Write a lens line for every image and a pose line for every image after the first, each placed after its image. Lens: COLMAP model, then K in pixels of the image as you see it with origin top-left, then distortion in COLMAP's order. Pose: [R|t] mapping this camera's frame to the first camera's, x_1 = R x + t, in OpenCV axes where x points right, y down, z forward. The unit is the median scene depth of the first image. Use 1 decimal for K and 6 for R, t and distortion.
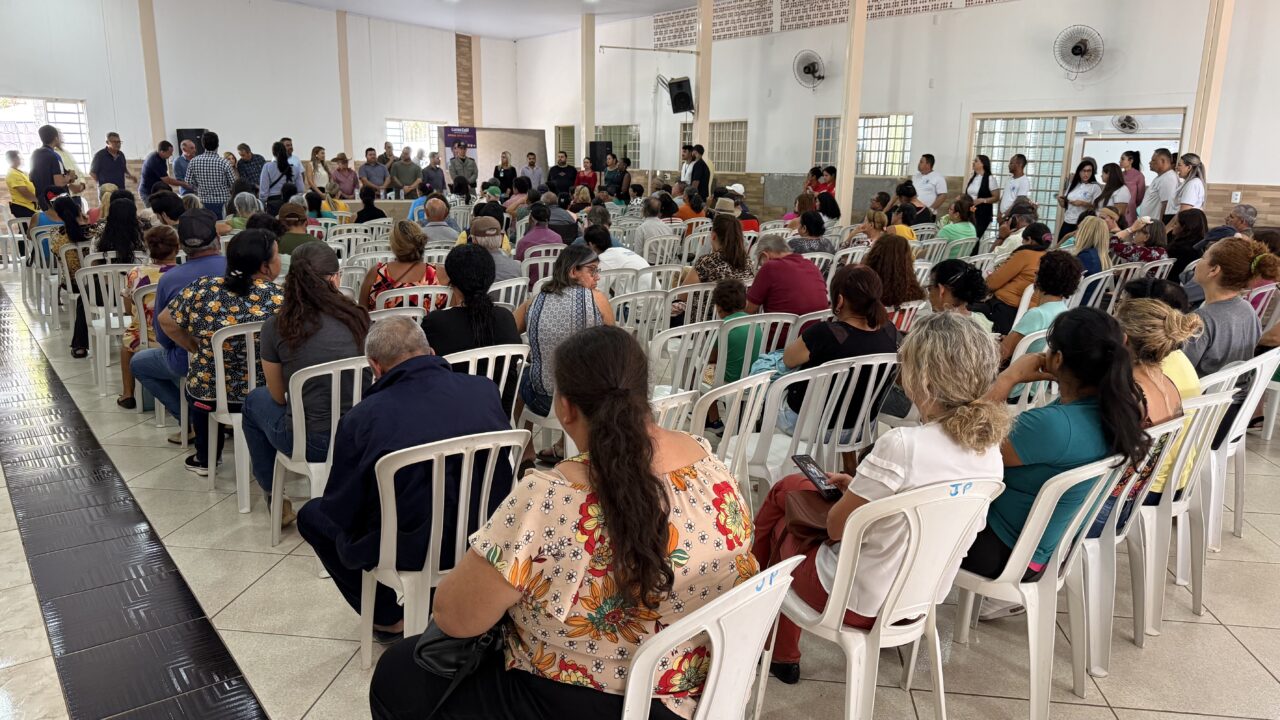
lens RADIAL K [[894.9, 0, 642.4], [0, 894.9, 364.6], [0, 0, 1]] dist [-0.006093, -0.008422]
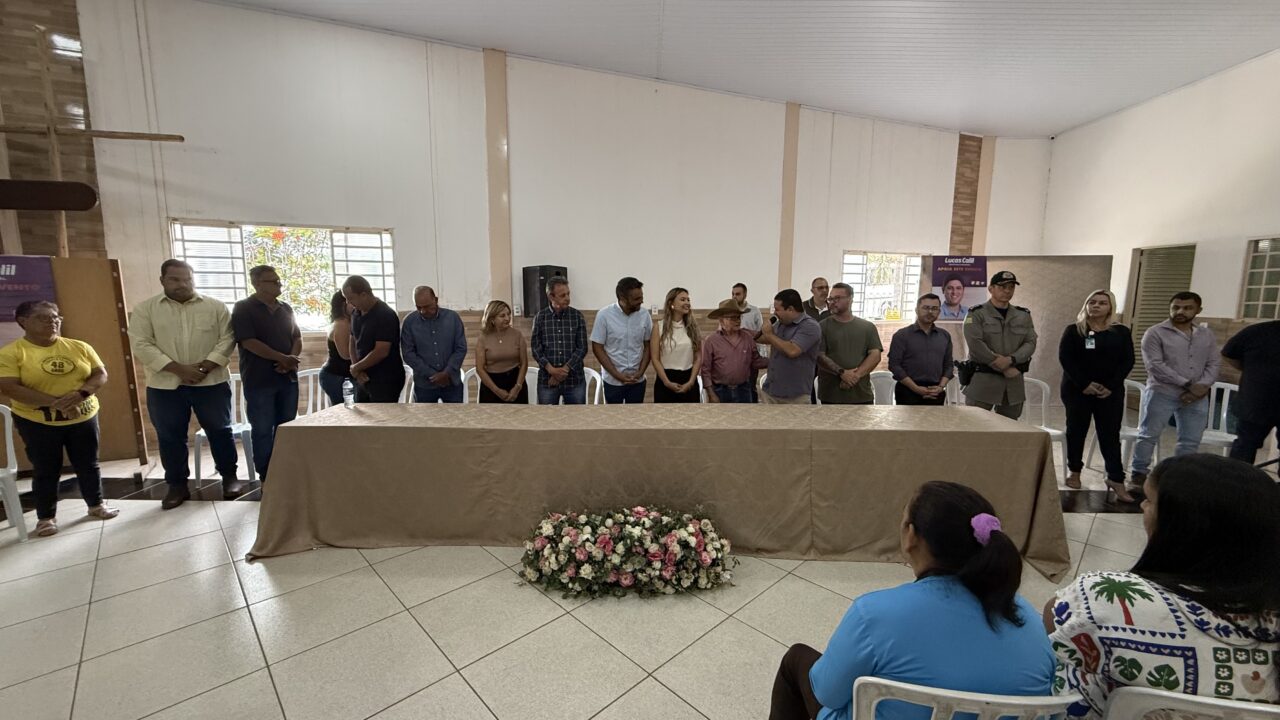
lens RADIAL K [[500.6, 0, 626.9], [0, 500.6, 367.5], [0, 0, 1]] dist [0.003557, 0.000078]
pose [[0.766225, 0.079269, -0.637664, -0.151375], [-0.135330, 0.990011, -0.039544, -0.137625], [0.628160, 0.116595, 0.769299, 0.575087]]
